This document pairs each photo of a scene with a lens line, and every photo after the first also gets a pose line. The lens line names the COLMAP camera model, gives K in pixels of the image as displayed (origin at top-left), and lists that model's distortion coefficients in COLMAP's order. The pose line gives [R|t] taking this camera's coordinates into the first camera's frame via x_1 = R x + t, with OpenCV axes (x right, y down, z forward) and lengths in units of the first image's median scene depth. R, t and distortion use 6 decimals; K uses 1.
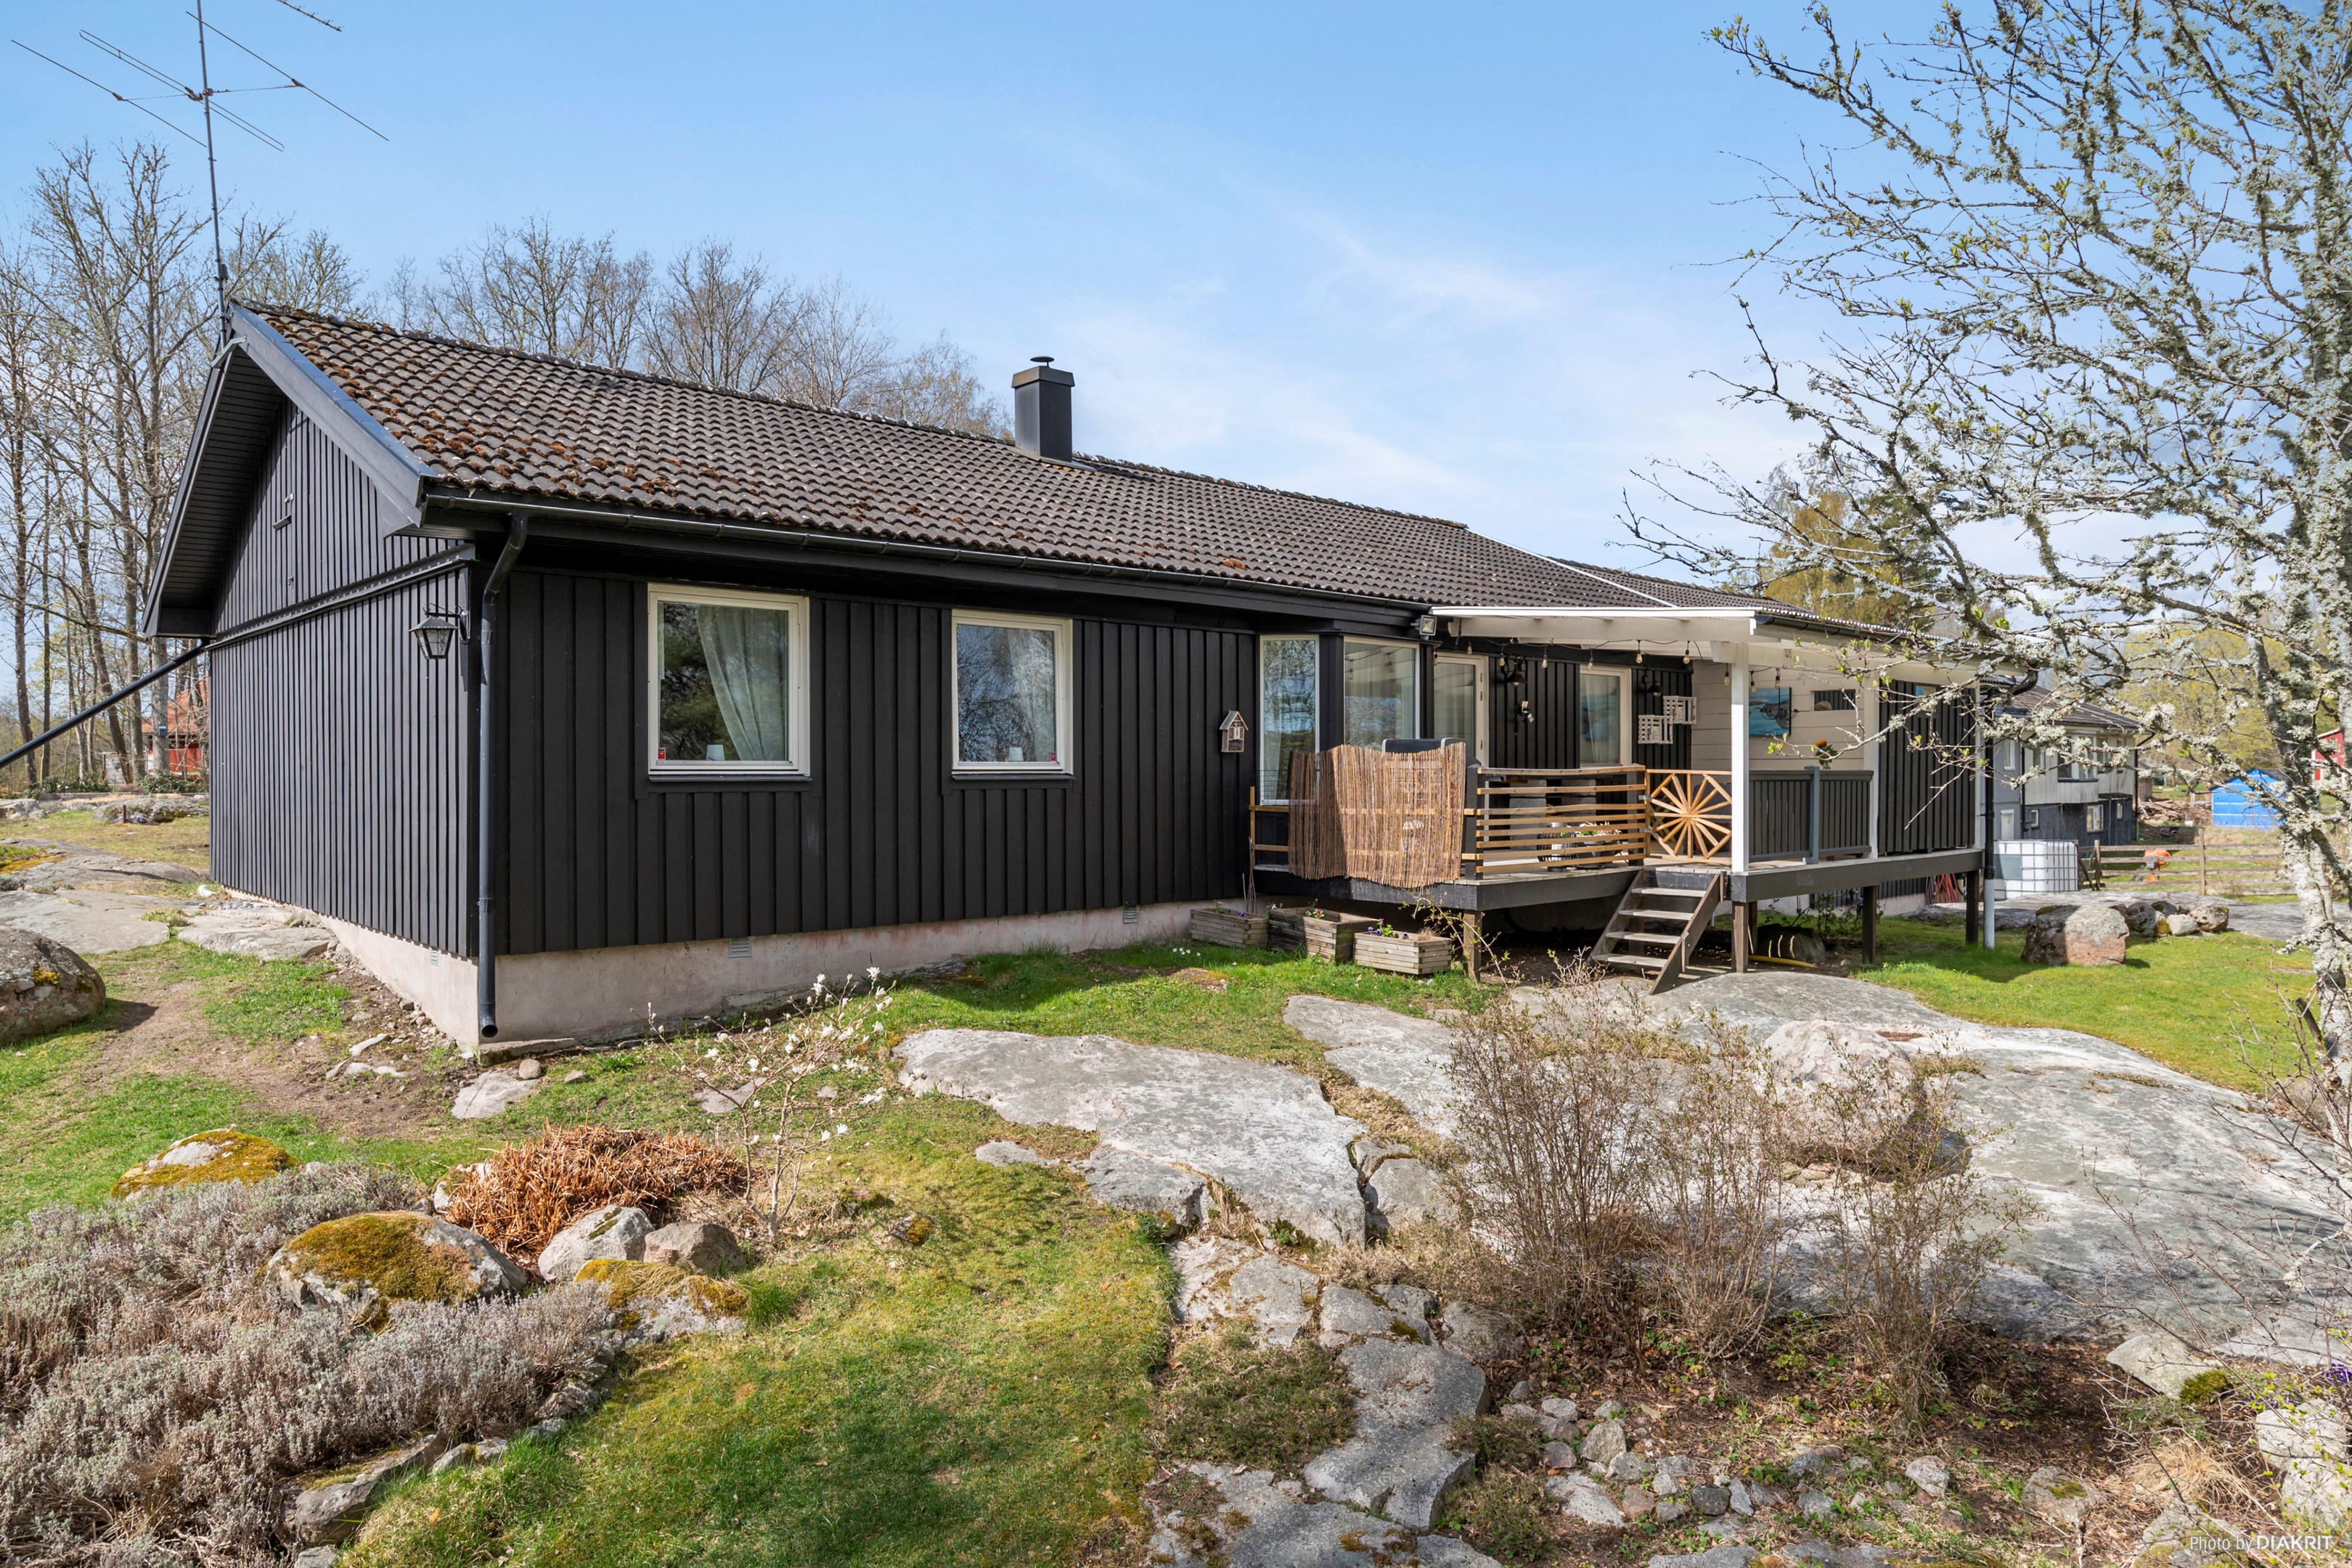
lens RADIAL K [[1512.1, 0, 1170.6], [0, 1512.1, 786.4], [0, 0, 1]] dist [0.002787, 0.000097]
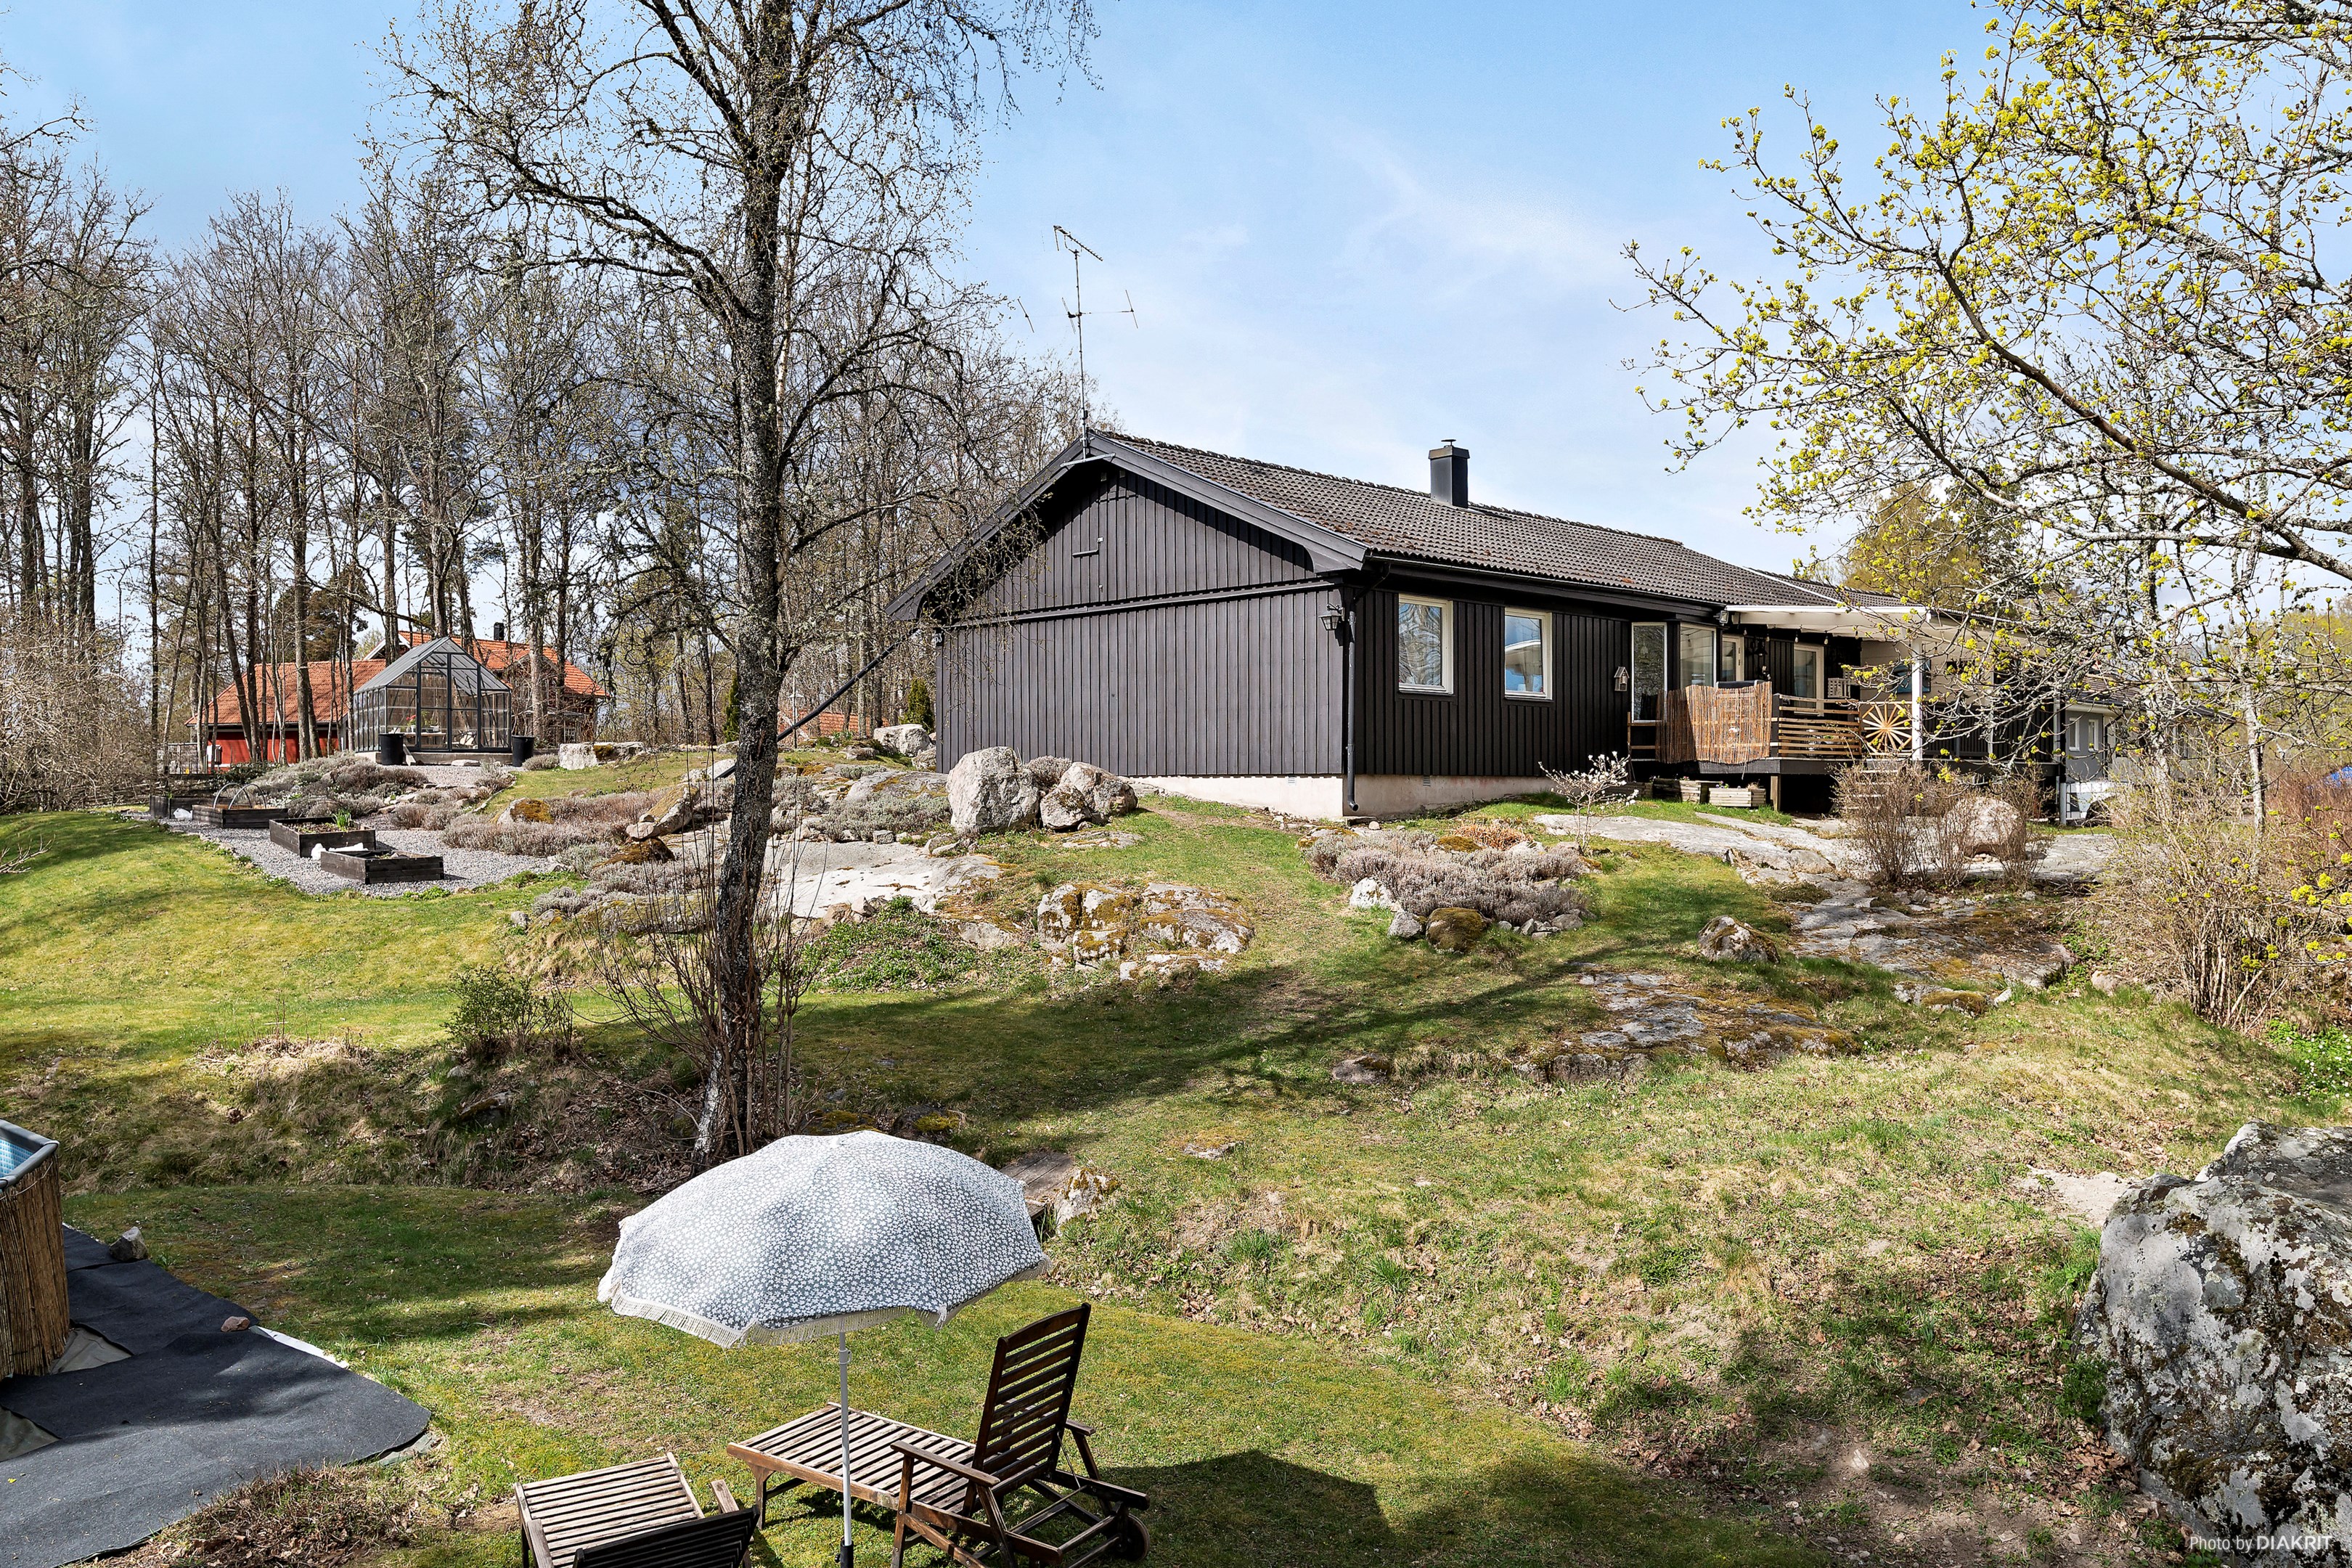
lens RADIAL K [[1828.9, 0, 1180.0], [0, 1828.9, 781.2], [0, 0, 1]] dist [-0.004814, -0.000530]
pose [[0.999785, -0.001971, 0.020634, -0.488462], [0.002185, 0.999944, -0.010371, 0.096605], [-0.020612, 0.010413, 0.999733, -1.029769]]
